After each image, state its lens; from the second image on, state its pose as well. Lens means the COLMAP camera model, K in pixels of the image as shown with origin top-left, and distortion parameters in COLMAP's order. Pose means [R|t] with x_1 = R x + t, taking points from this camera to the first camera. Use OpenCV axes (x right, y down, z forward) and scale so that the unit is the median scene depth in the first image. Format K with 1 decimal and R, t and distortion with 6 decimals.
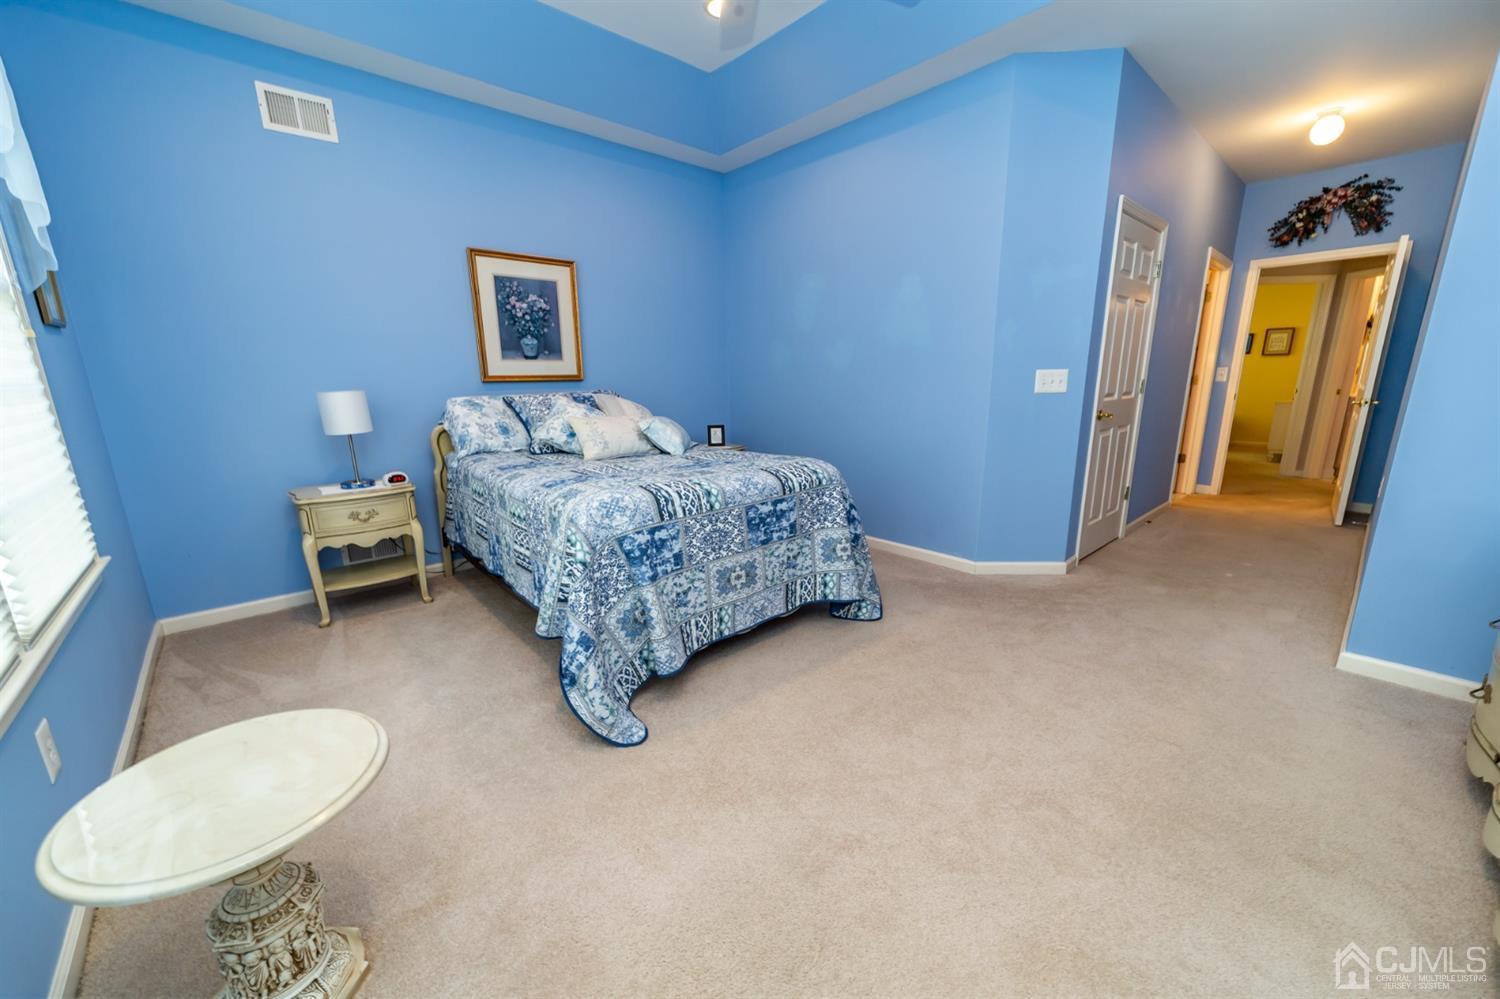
lens RADIAL K [[564.2, 0, 749.5], [0, 564.2, 505.4], [0, 0, 1]] dist [0.000583, 0.000344]
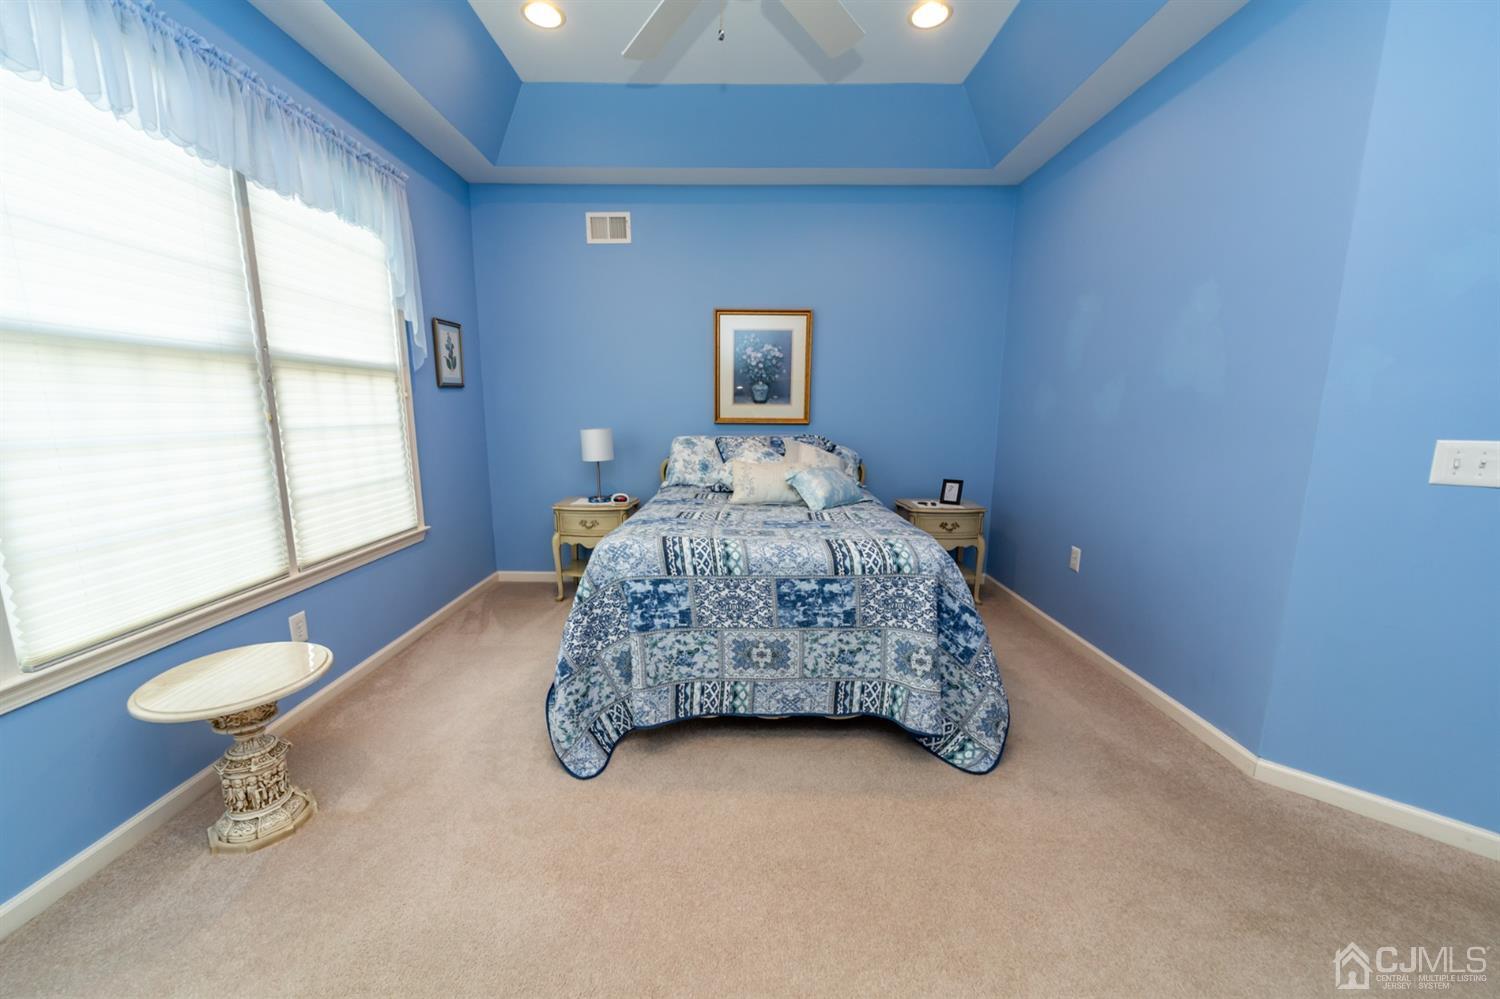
lens RADIAL K [[573.4, 0, 744.8], [0, 573.4, 508.8], [0, 0, 1]] dist [0.000227, 0.000361]
pose [[0.745845, 0.131393, -0.653033, 0.487726], [-0.163655, 0.986450, 0.011564, -0.099943], [0.645703, 0.098247, 0.757241, 0.249393]]
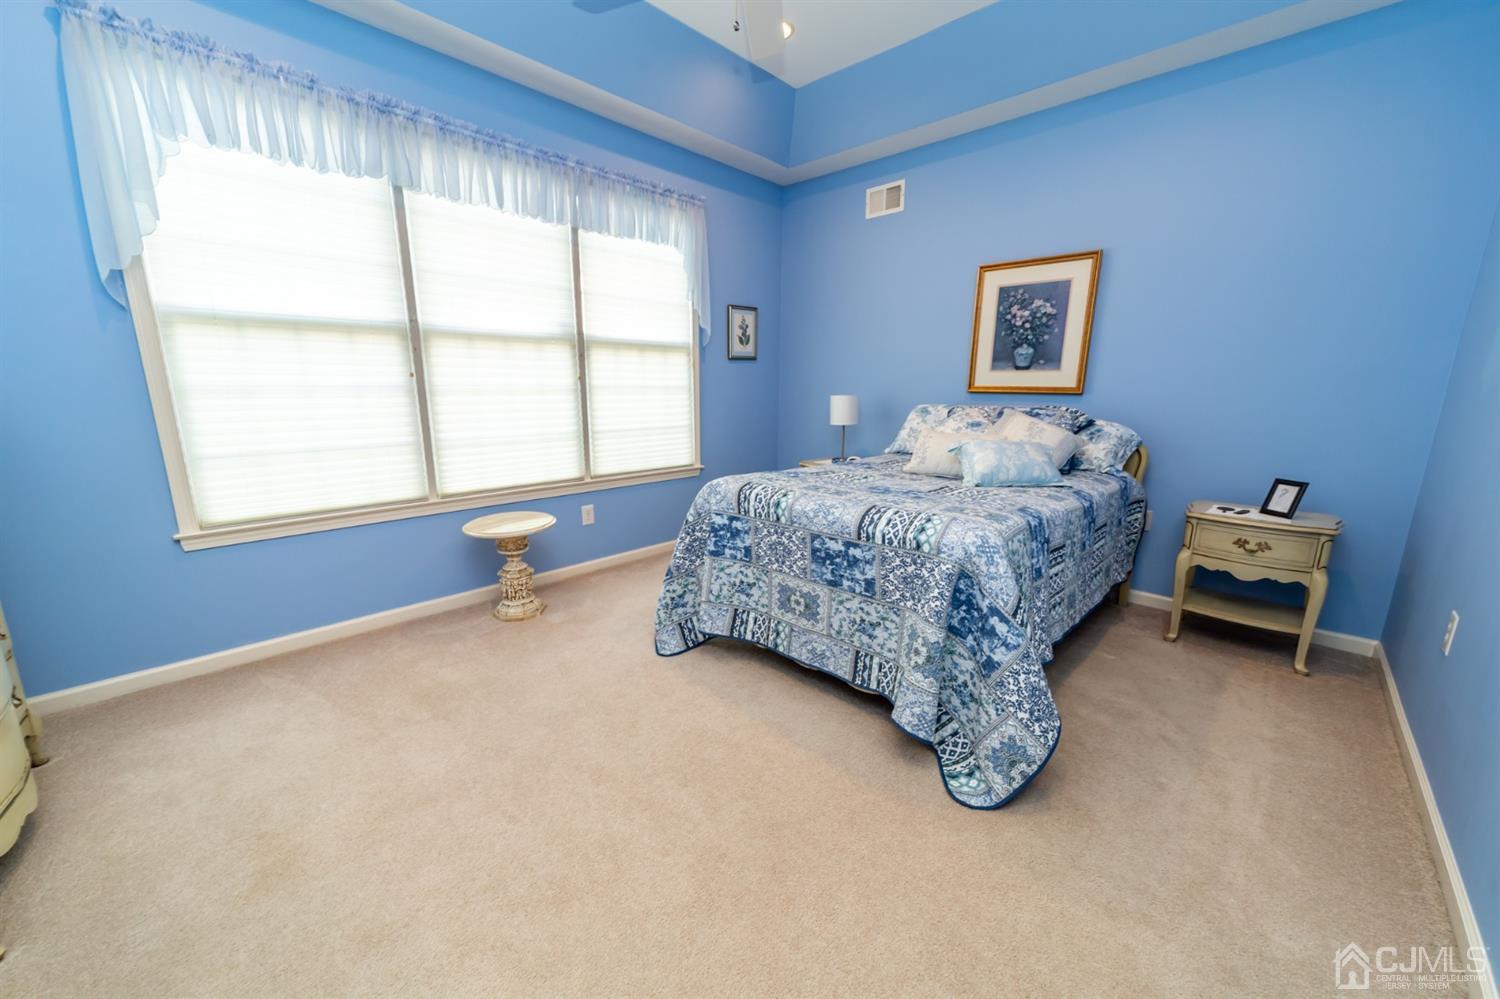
lens RADIAL K [[573.4, 0, 744.8], [0, 573.4, 508.8], [0, 0, 1]] dist [0.000227, 0.000361]
pose [[0.076910, 0.226349, -0.971005, 0.812264], [-0.232360, 0.951143, 0.203314, -0.184176], [0.969584, 0.209986, 0.125747, 0.704517]]
